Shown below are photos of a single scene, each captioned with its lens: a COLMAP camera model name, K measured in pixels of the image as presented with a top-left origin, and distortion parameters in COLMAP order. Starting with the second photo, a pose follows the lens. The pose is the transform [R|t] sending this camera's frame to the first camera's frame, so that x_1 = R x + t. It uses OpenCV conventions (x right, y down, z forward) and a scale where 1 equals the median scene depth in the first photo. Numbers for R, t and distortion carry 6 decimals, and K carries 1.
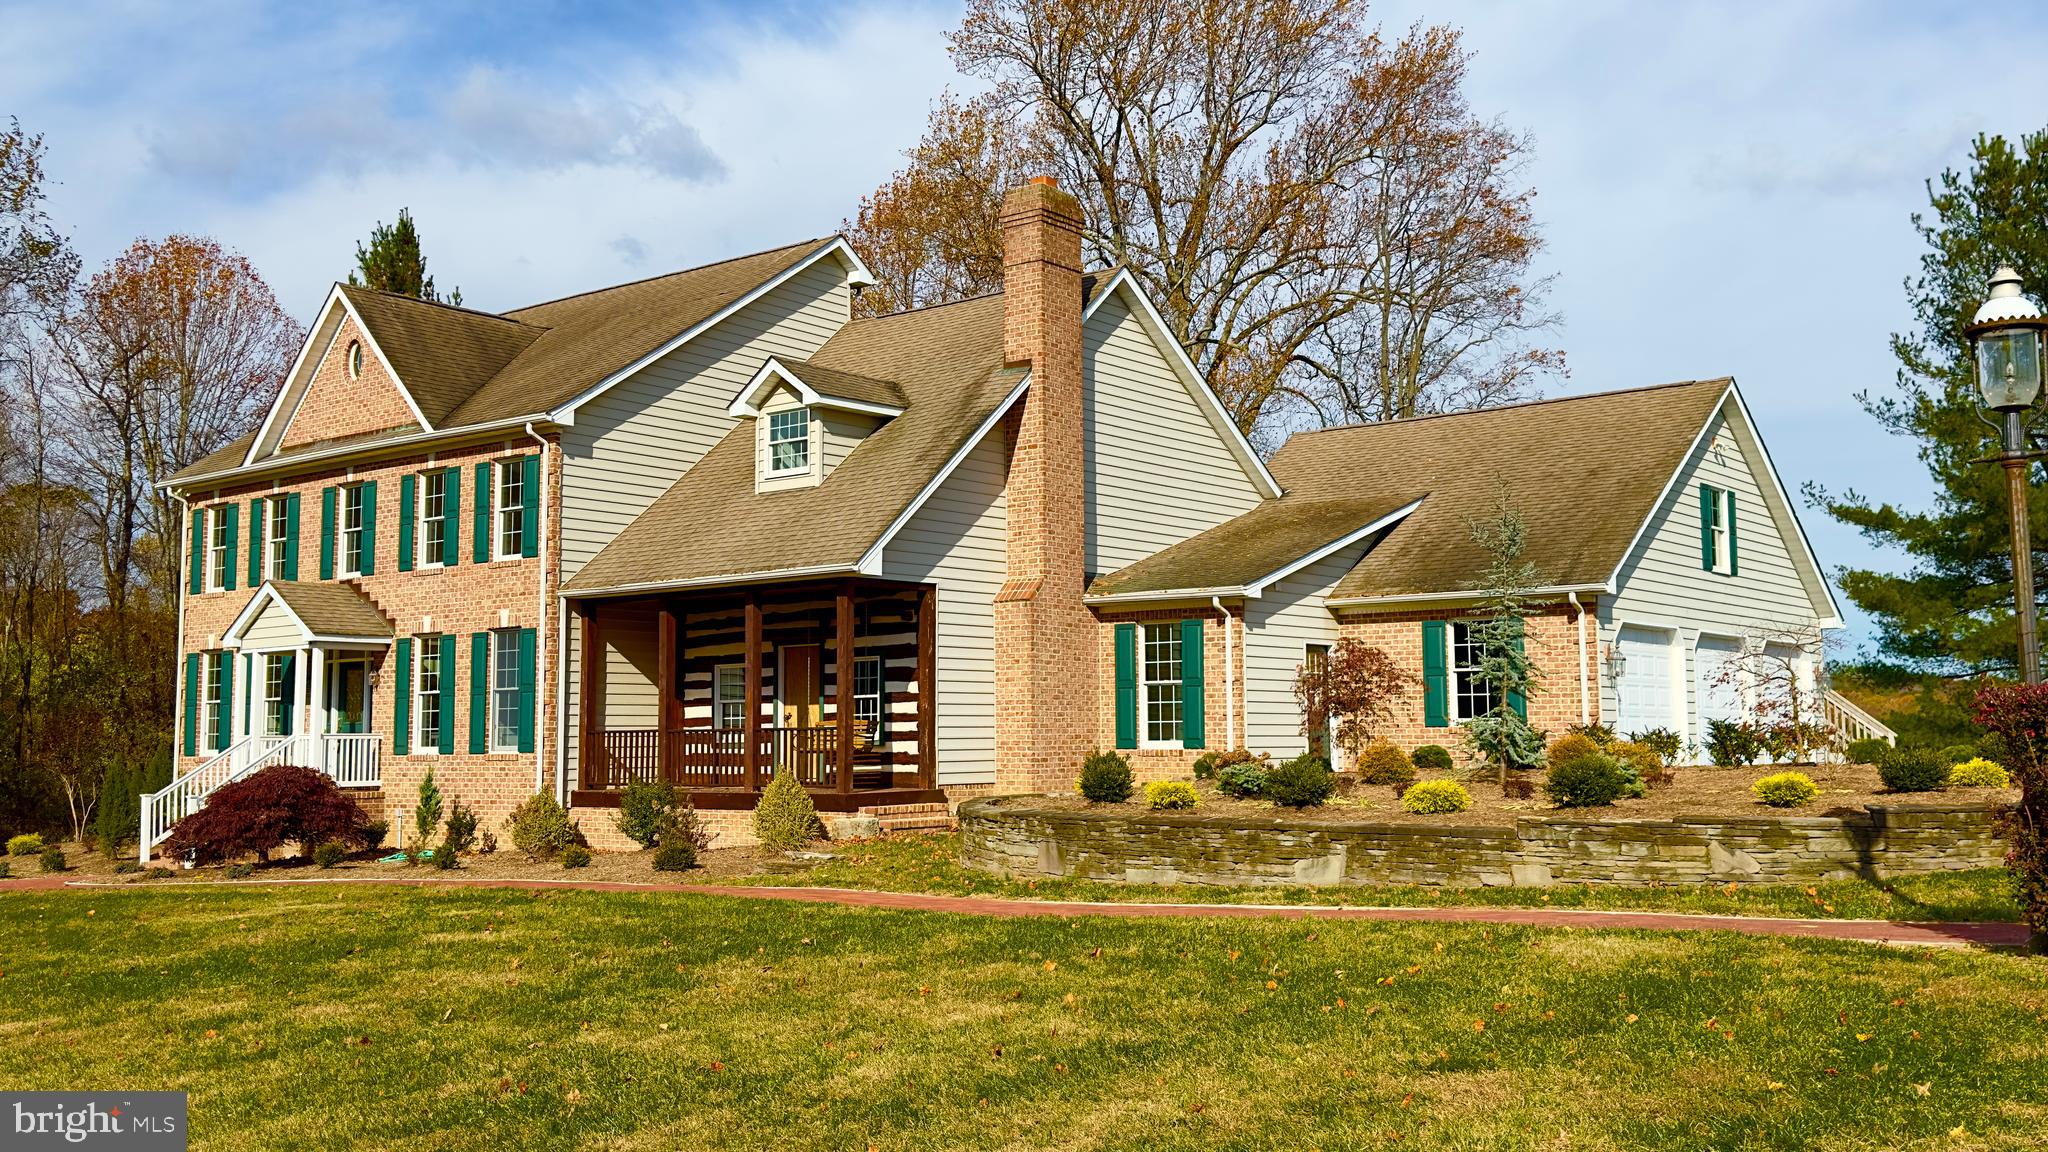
lens RADIAL K [[1858.2, 0, 1024.0], [0, 1858.2, 576.0], [0, 0, 1]] dist [0.152090, -0.357016]
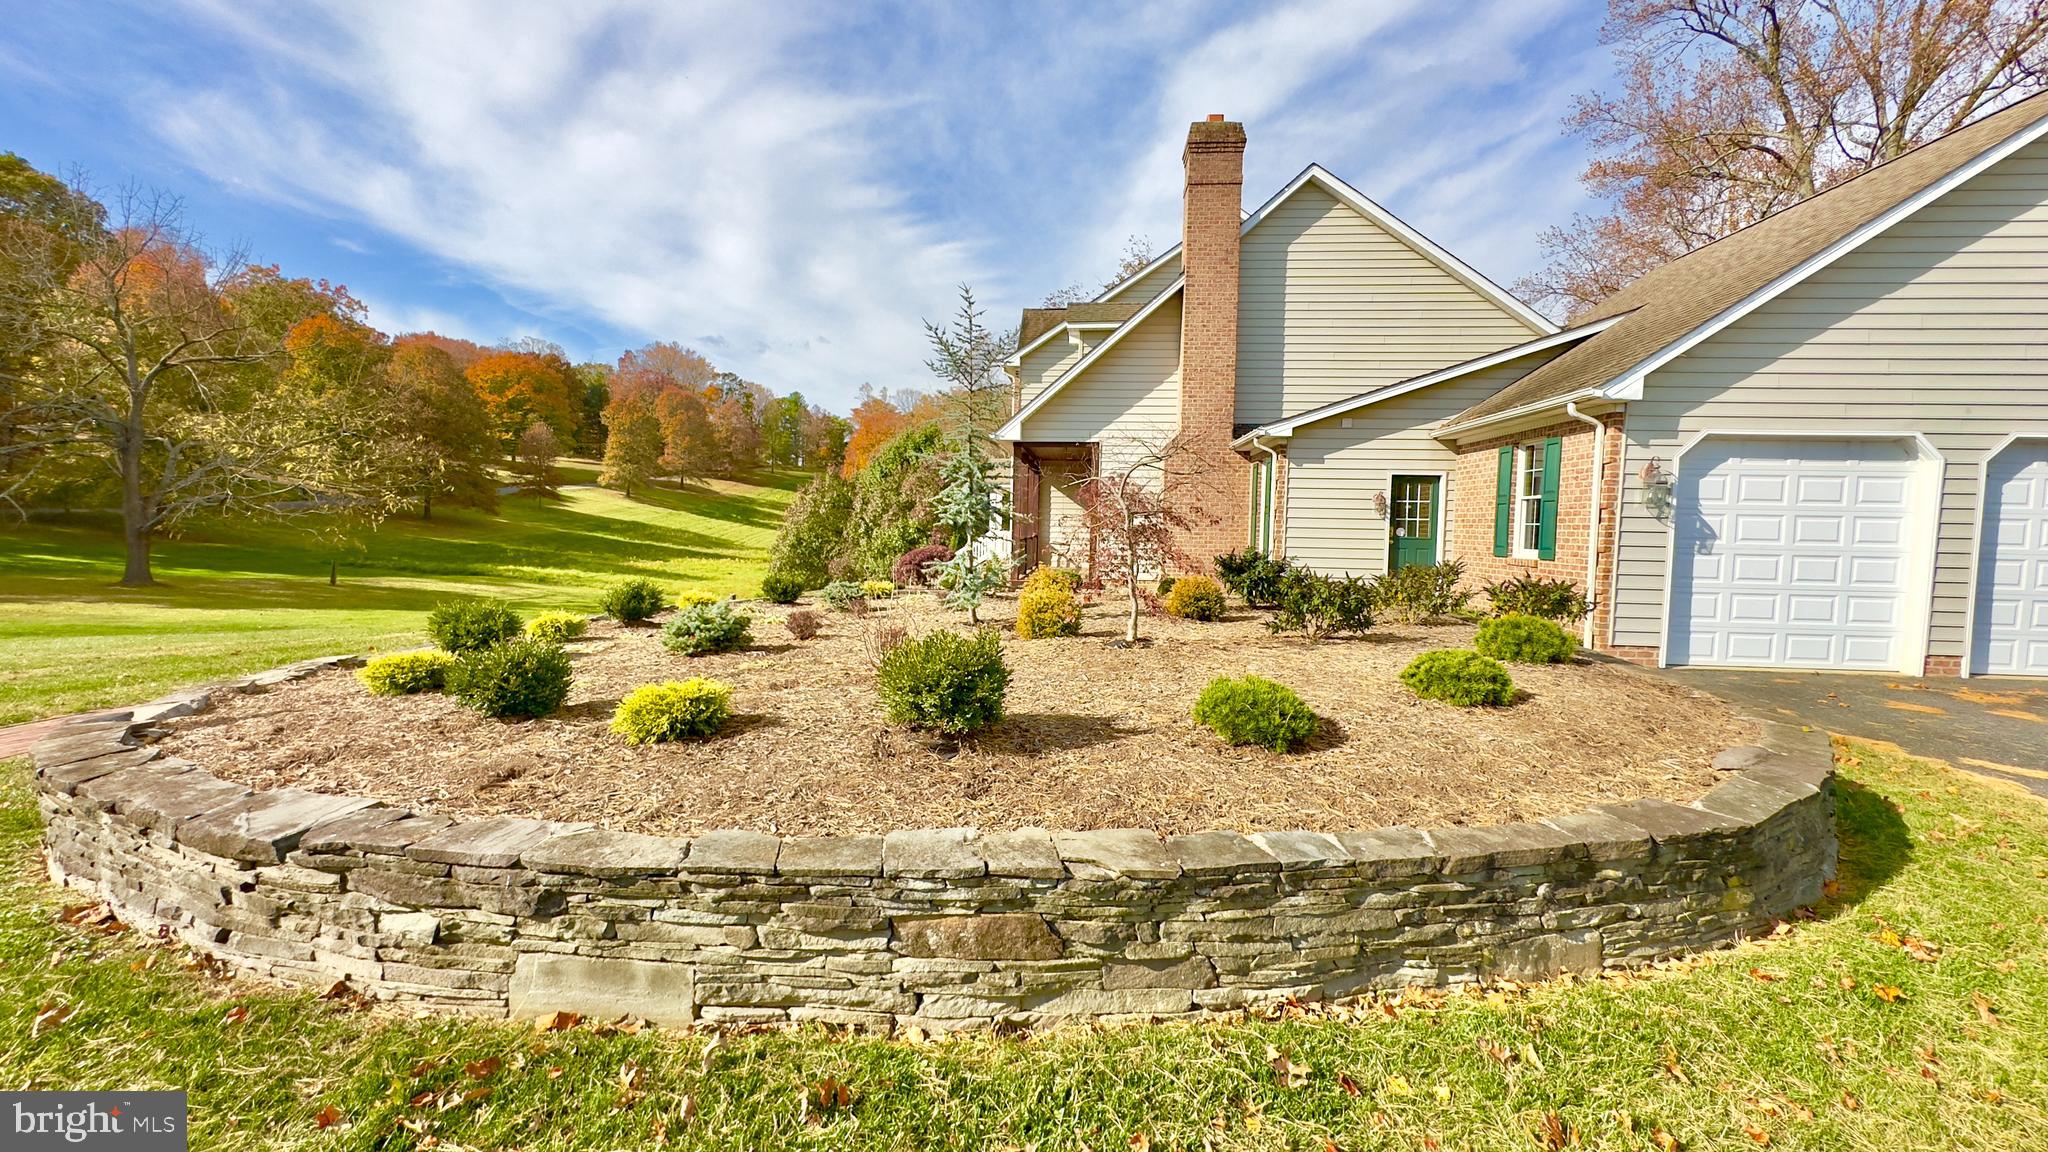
lens RADIAL K [[839.1, 0, 1024.0], [0, 839.1, 576.0], [0, 0, 1]] dist [-0.001064, 0.000076]
pose [[0.545753, 0.074703, -0.834610, 0.436435], [0.059920, 0.989989, 0.127792, 0.019692], [0.835801, -0.119753, 0.535813, 0.553222]]
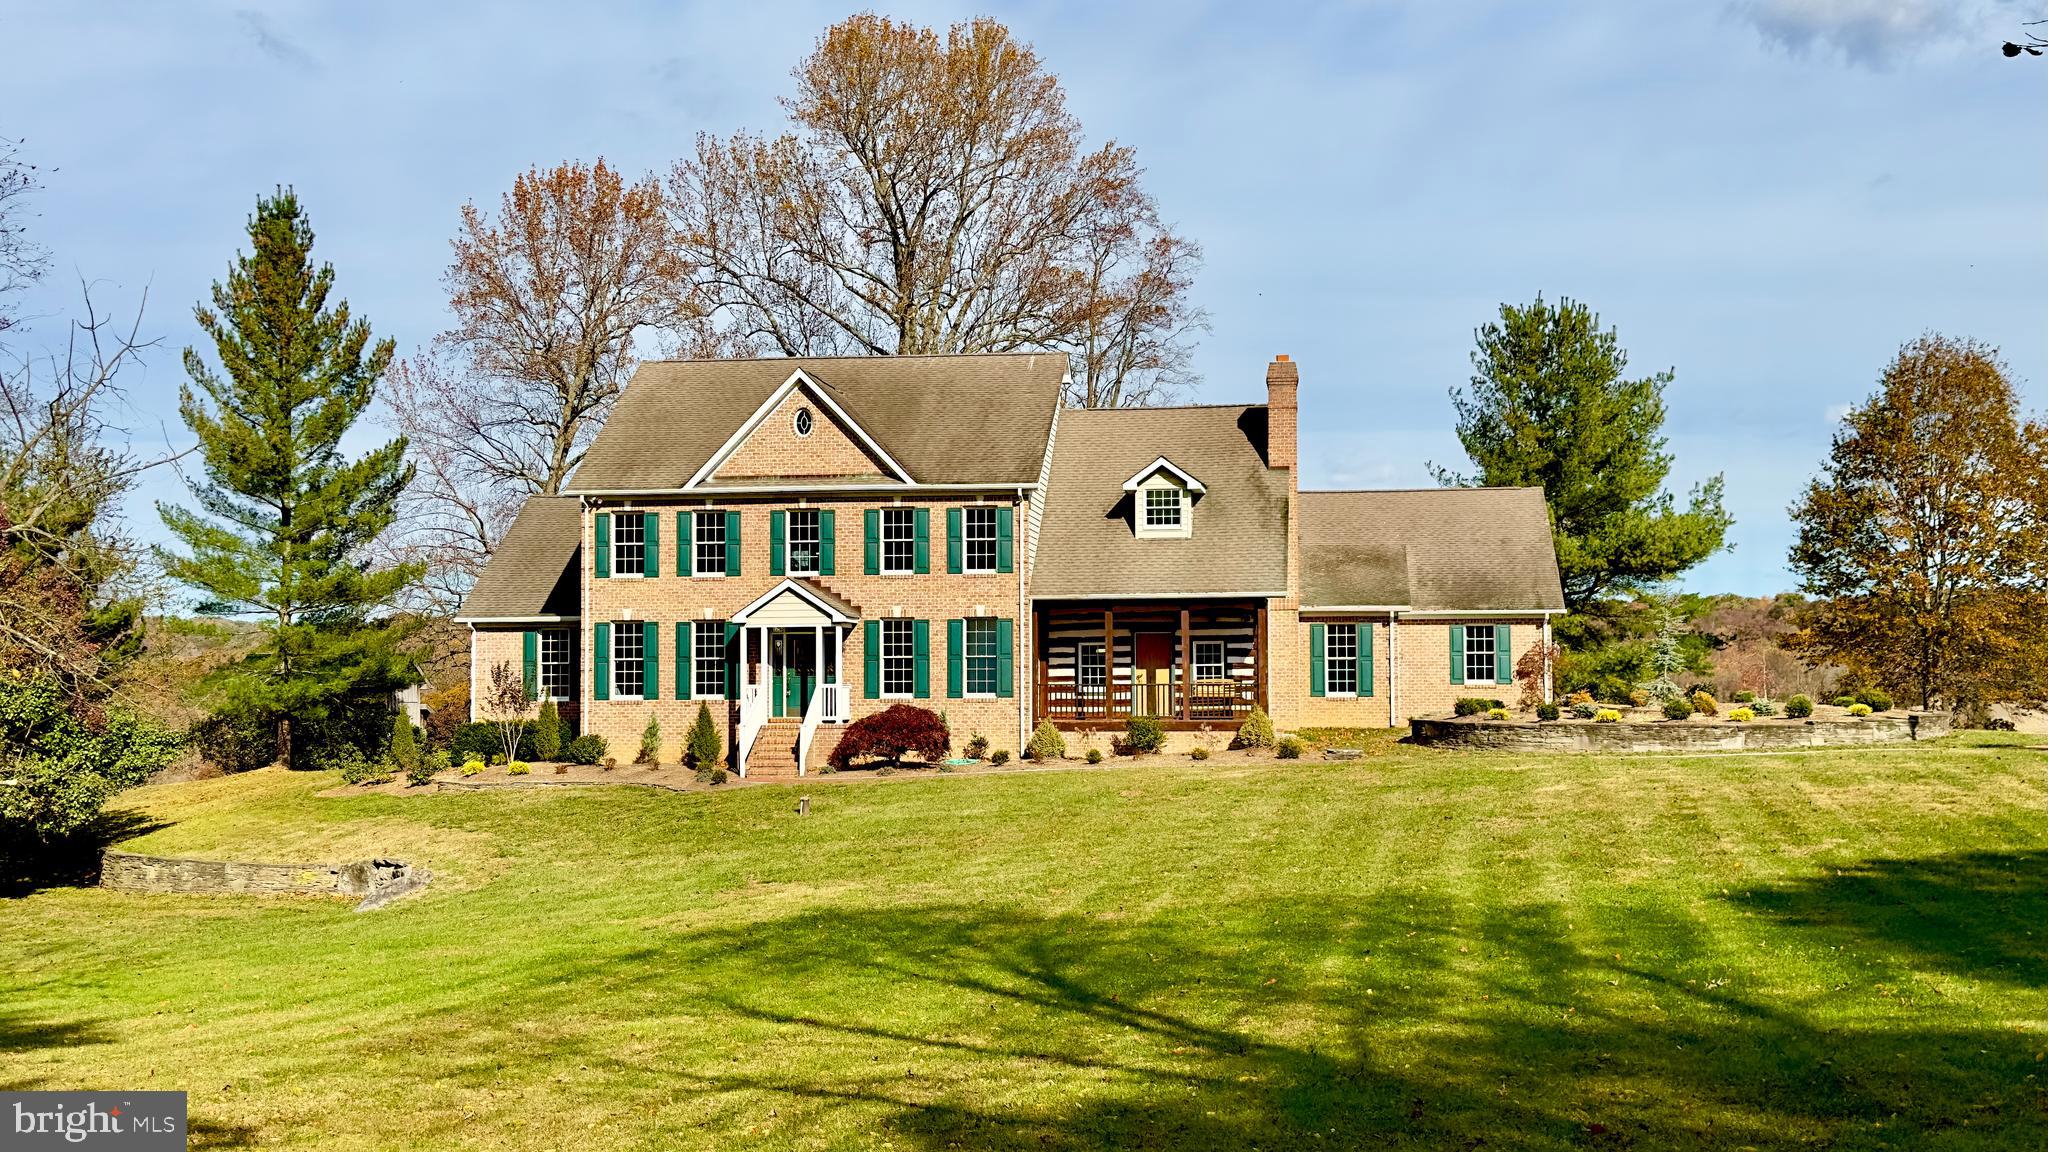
lens RADIAL K [[2240.5, 0, 1024.0], [0, 2240.5, 576.0], [0, 0, 1]] dist [0.056451, -0.000891]
pose [[0.856815, 0.029477, 0.514781, -1.217611], [-0.048061, 0.998584, 0.022813, -0.051009], [-0.513379, -0.044288, 0.857018, -0.612097]]
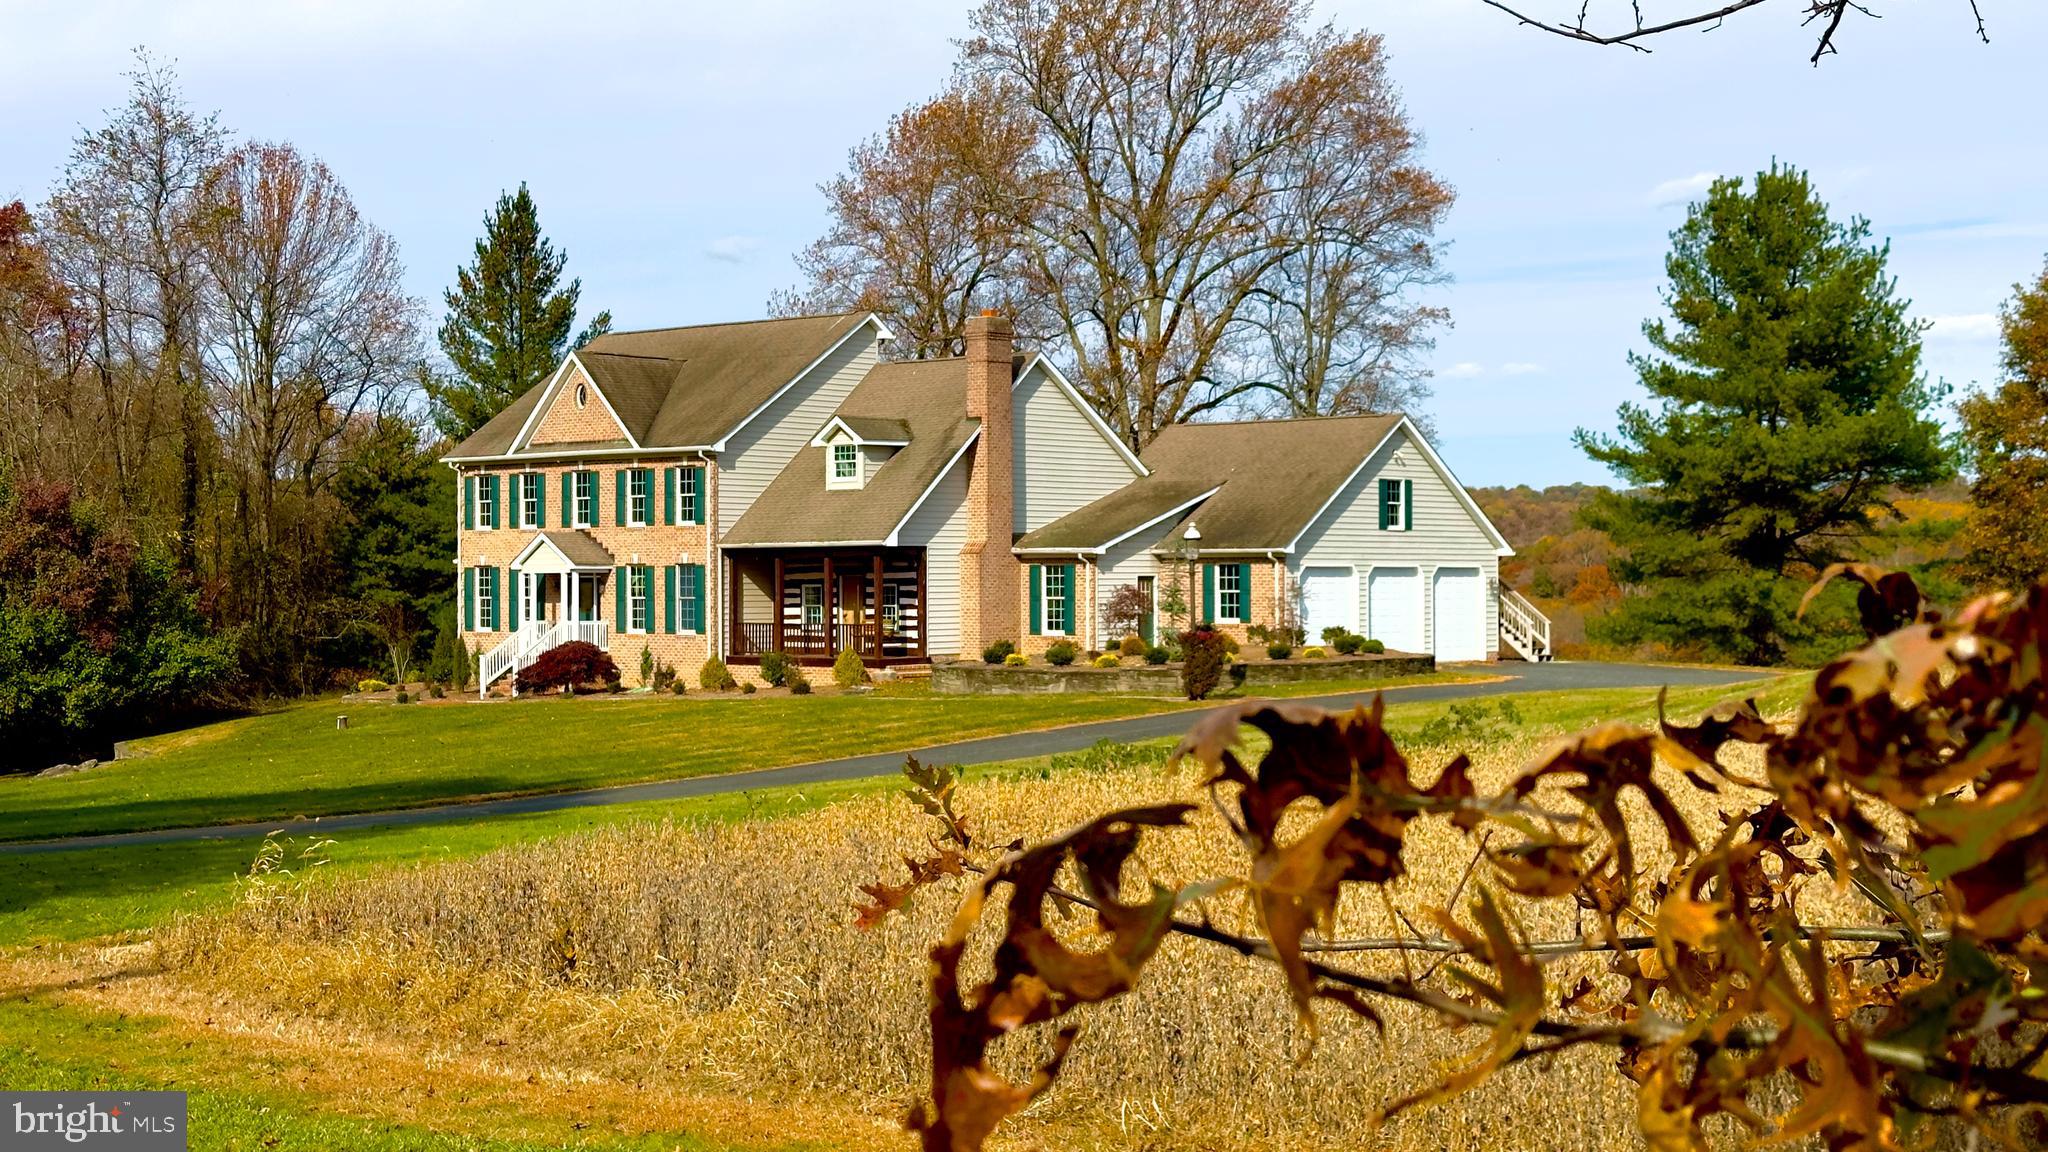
lens RADIAL K [[2780.0, 0, 977.1], [0, 2780.0, 582.7], [0, 0, 1]] dist [0.117486, 0.022633]
pose [[0.998692, 0.004084, -0.050973, 0.132642], [0.000467, 0.996034, 0.088967, -0.189994], [0.051134, -0.088874, 0.994729, -1.614378]]
